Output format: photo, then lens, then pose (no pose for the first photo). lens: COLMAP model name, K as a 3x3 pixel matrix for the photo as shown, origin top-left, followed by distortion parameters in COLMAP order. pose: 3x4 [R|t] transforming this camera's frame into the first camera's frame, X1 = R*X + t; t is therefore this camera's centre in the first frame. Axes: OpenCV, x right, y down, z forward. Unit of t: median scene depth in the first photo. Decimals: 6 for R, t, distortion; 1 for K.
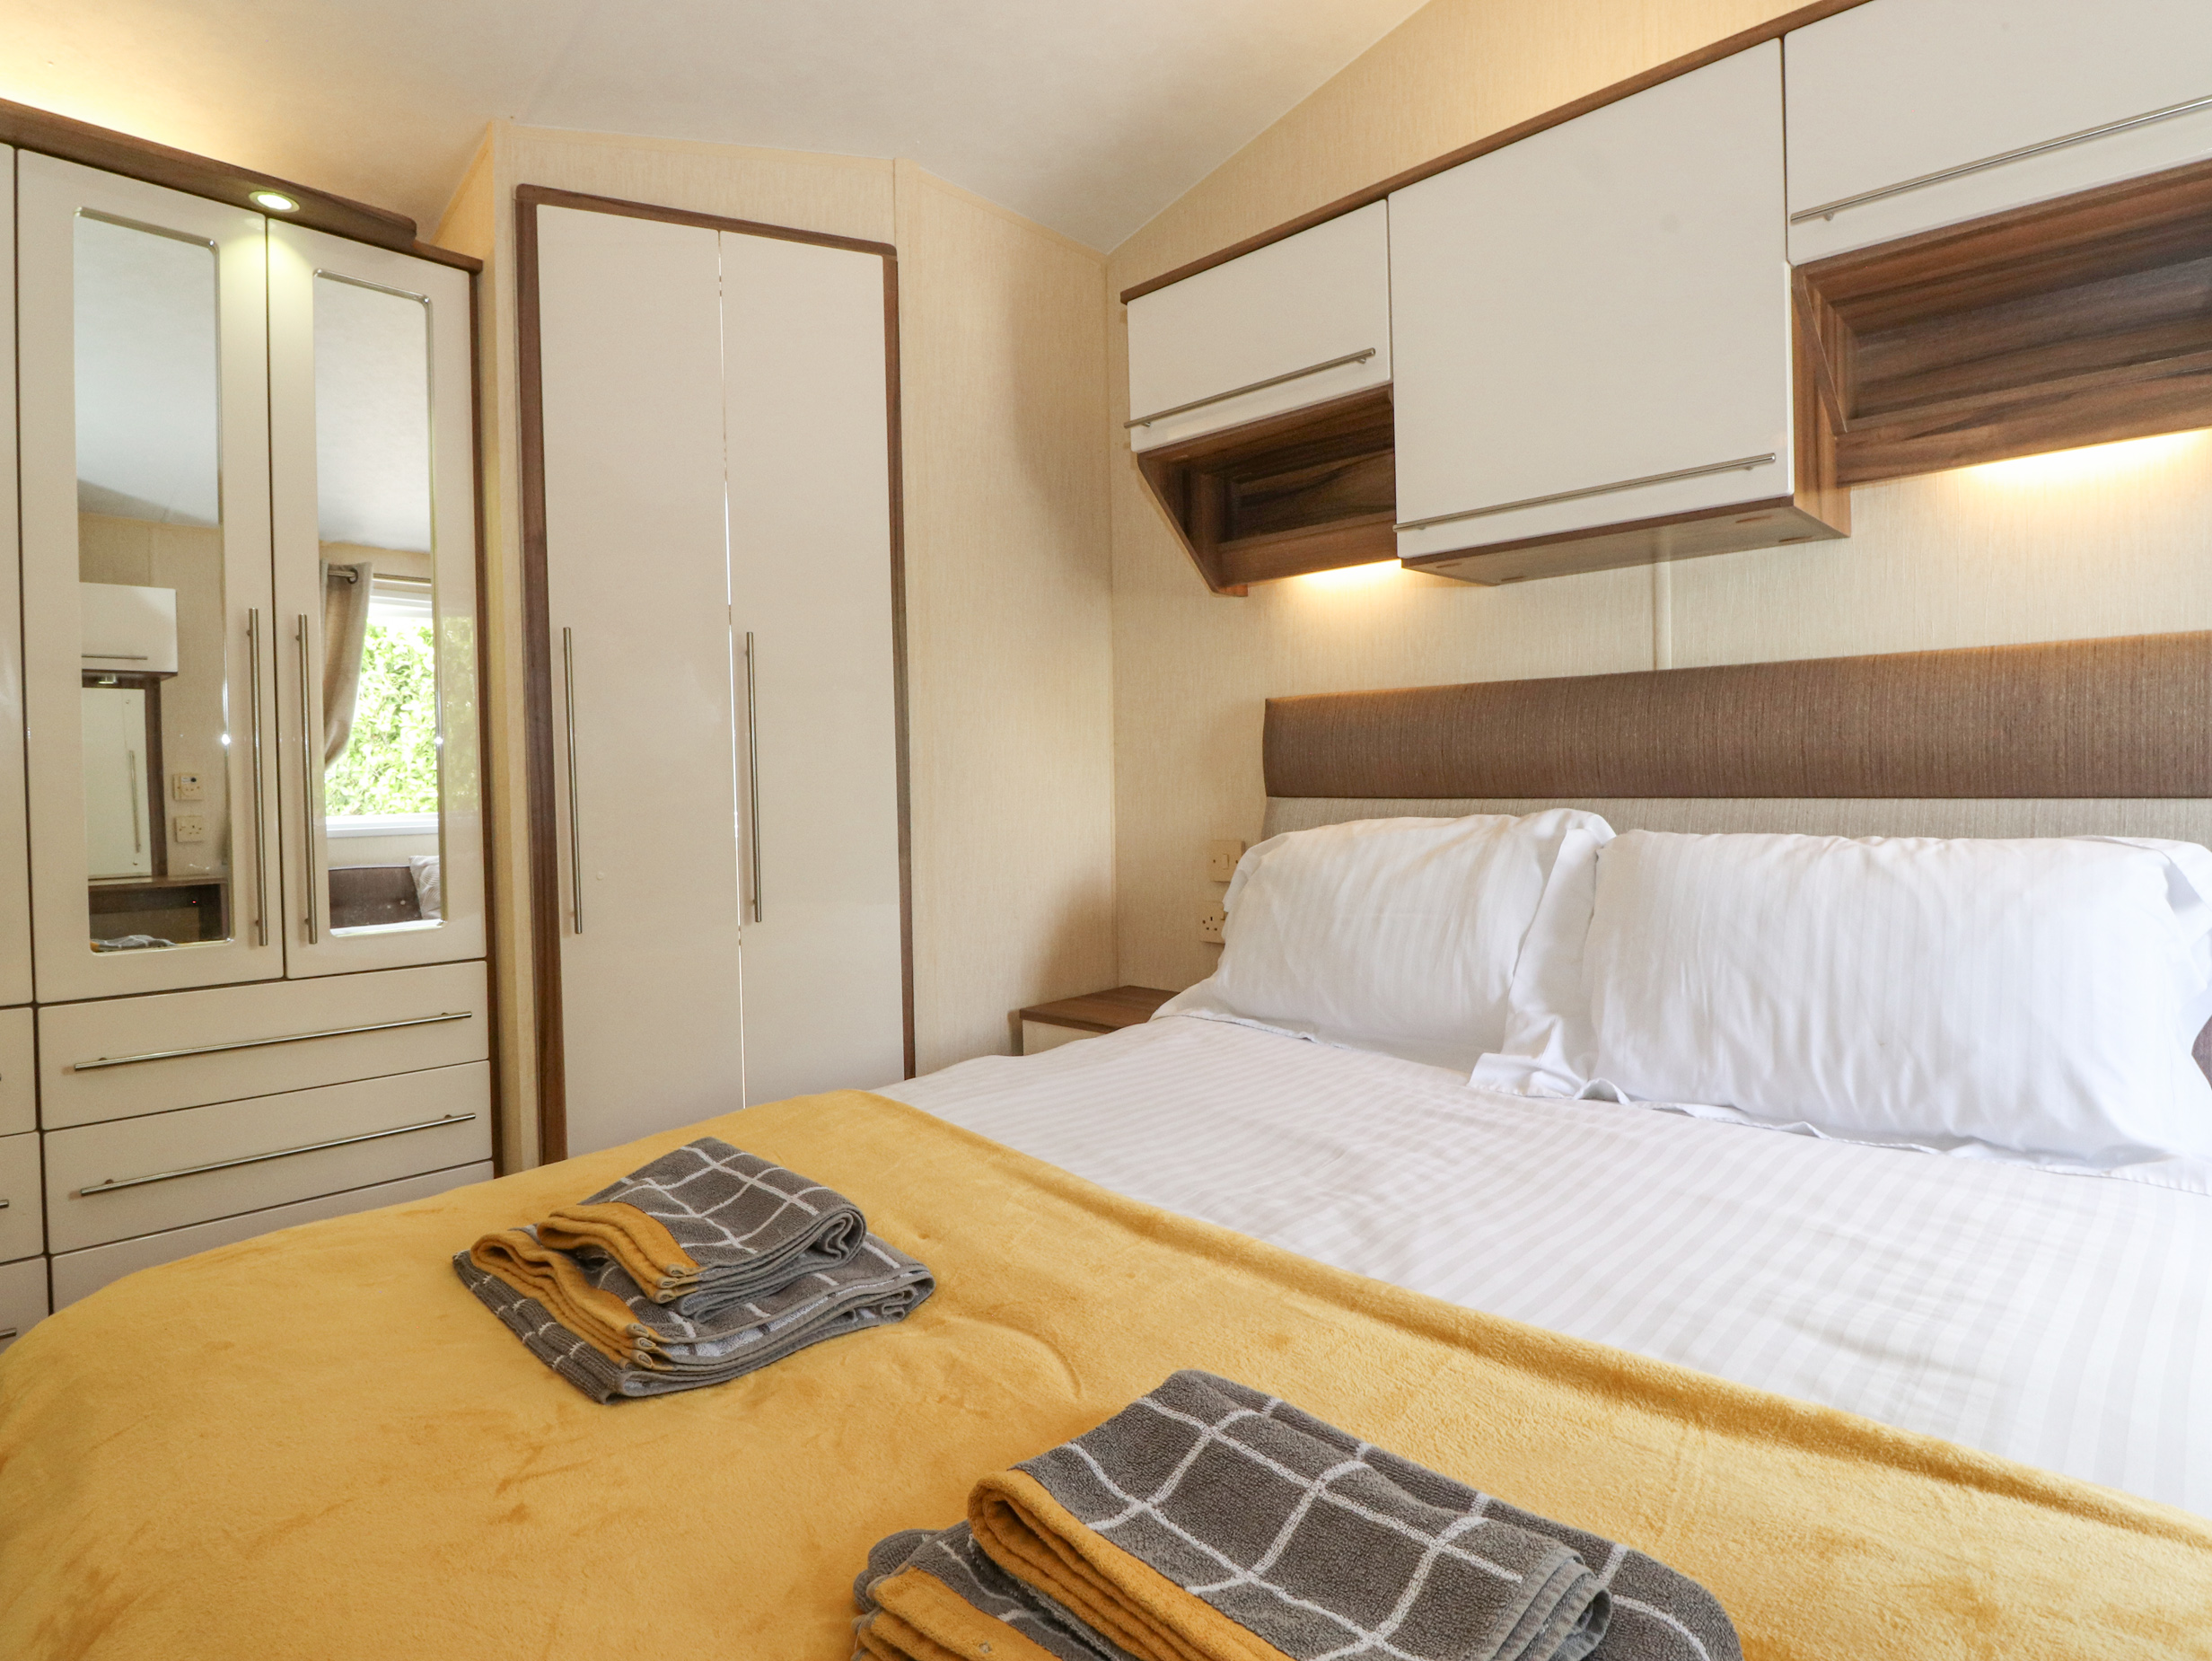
lens RADIAL K [[1150.5, 0, 1103.3], [0, 1150.5, 795.8], [0, 0, 1]] dist [0.015086, -0.021338]
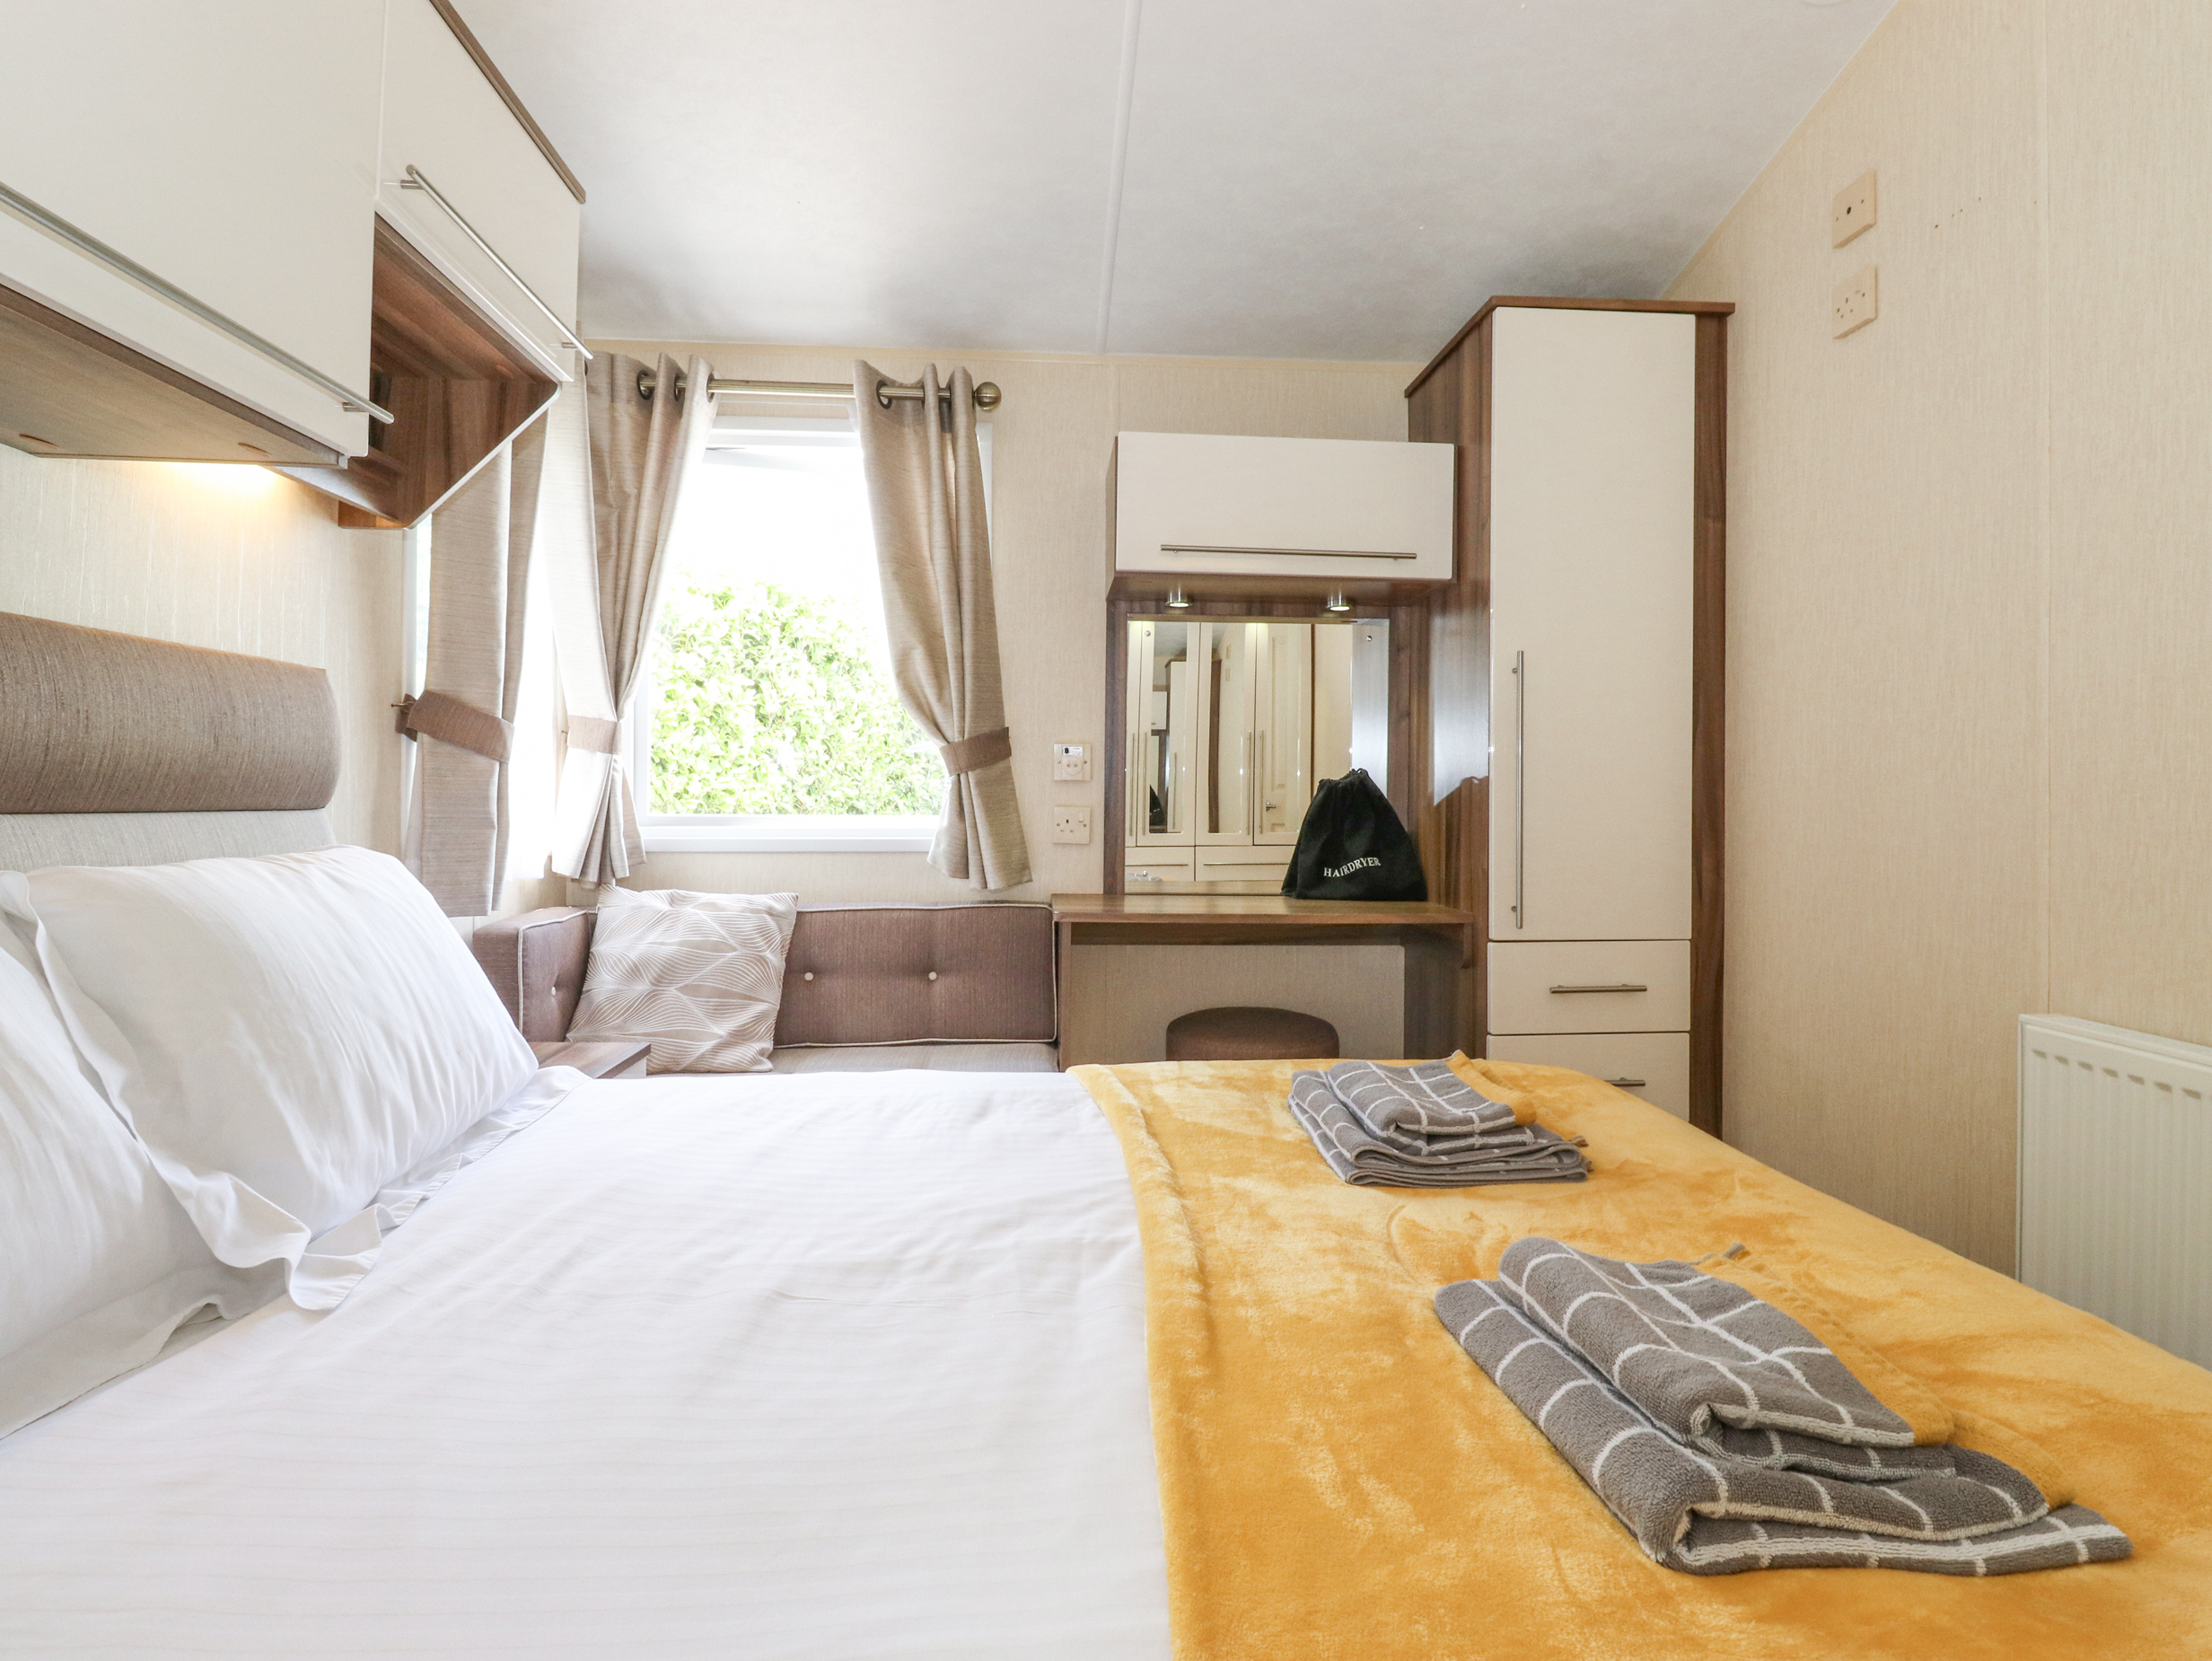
lens RADIAL K [[1150.5, 0, 1103.3], [0, 1150.5, 795.8], [0, 0, 1]] dist [0.015086, -0.021338]
pose [[-0.732681, 0.013559, 0.680438, -0.284781], [0.013431, 0.999895, -0.005462, 0.003073], [-0.680440, 0.005137, -0.732786, 0.905038]]
